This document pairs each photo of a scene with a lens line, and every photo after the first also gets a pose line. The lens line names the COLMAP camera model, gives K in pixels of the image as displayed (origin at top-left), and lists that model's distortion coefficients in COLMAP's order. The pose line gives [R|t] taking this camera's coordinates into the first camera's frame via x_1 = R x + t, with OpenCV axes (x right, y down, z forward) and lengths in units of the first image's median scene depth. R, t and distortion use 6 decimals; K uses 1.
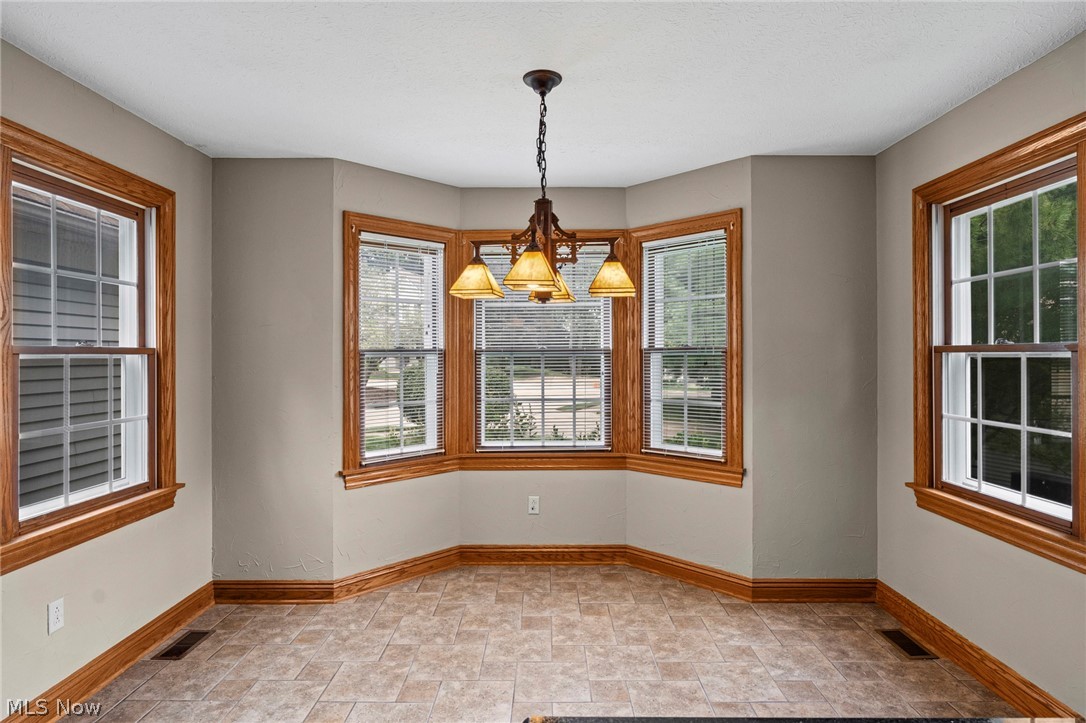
lens RADIAL K [[605.5, 0, 545.6], [0, 605.5, 359.7], [0, 0, 1]] dist [-0.006856, 0.000819]
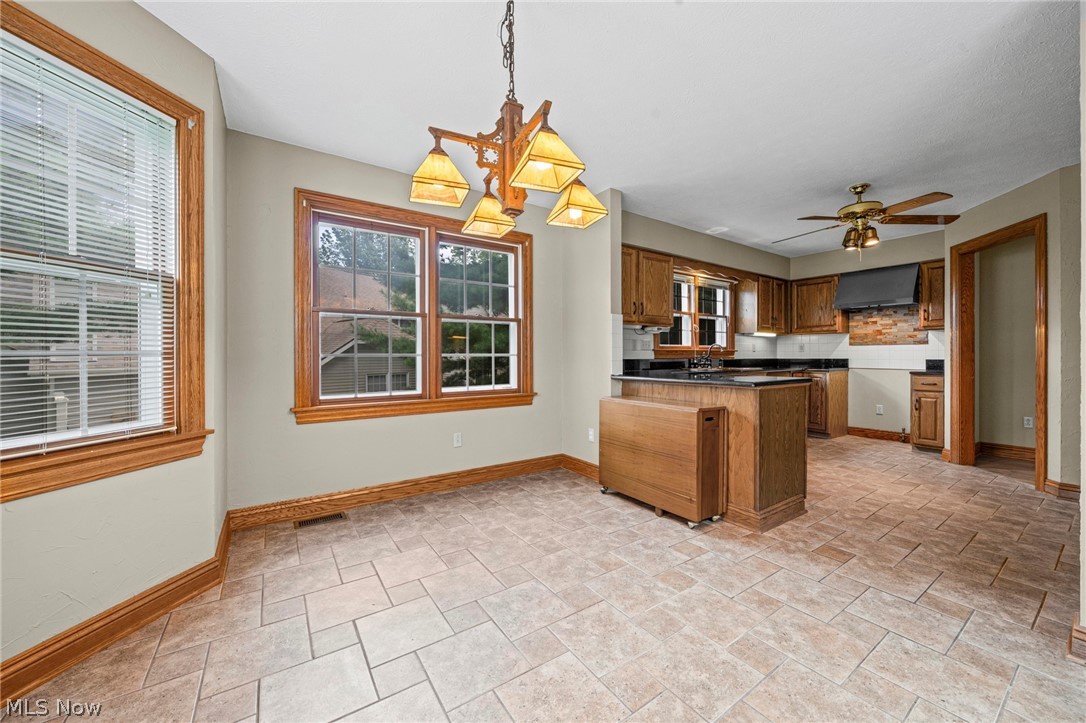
lens RADIAL K [[396.2, 0, 548.9], [0, 396.2, 352.8], [0, 0, 1]] dist [-0.000625, -0.000228]
pose [[-0.559163, 0.005030, 0.829042, -0.379168], [0.008344, 0.999965, -0.000440, 0.078480], [-0.829016, 0.006671, -0.559186, 0.904699]]
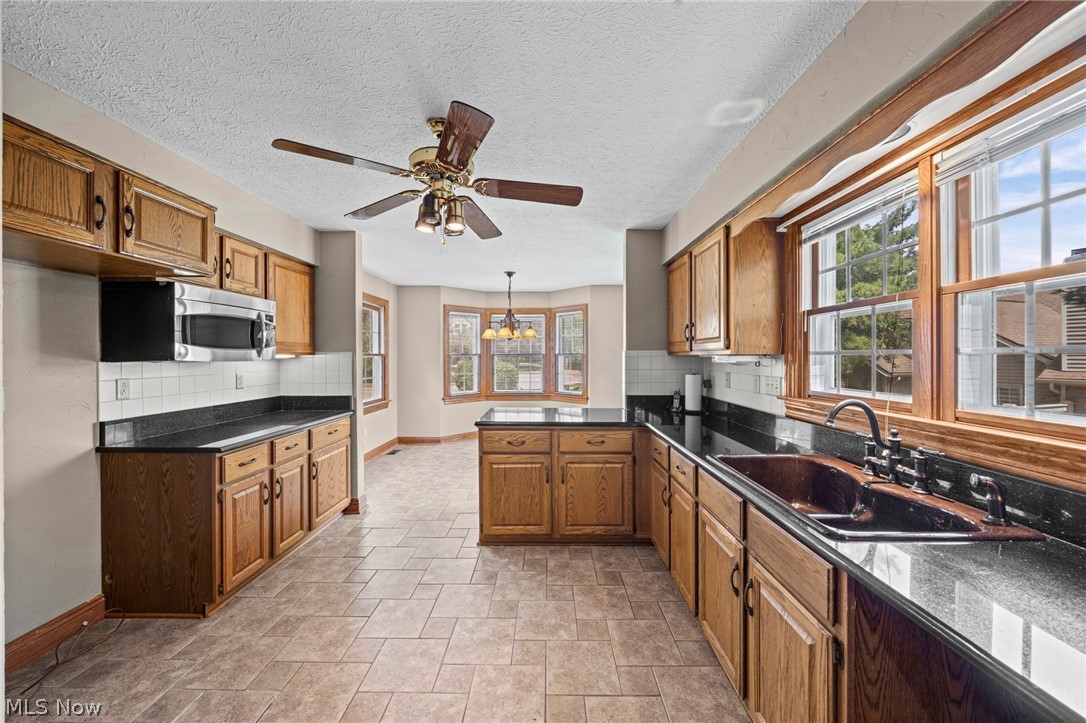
lens RADIAL K [[396.2, 0, 544.4], [0, 396.2, 356.7], [0, 0, 1]] dist [-0.000625, -0.000228]
pose [[0.999966, 0.002247, -0.007969, 0.156167], [-0.002288, 0.999984, -0.005097, 0.002670], [0.007958, 0.005115, 0.999955, -0.898816]]
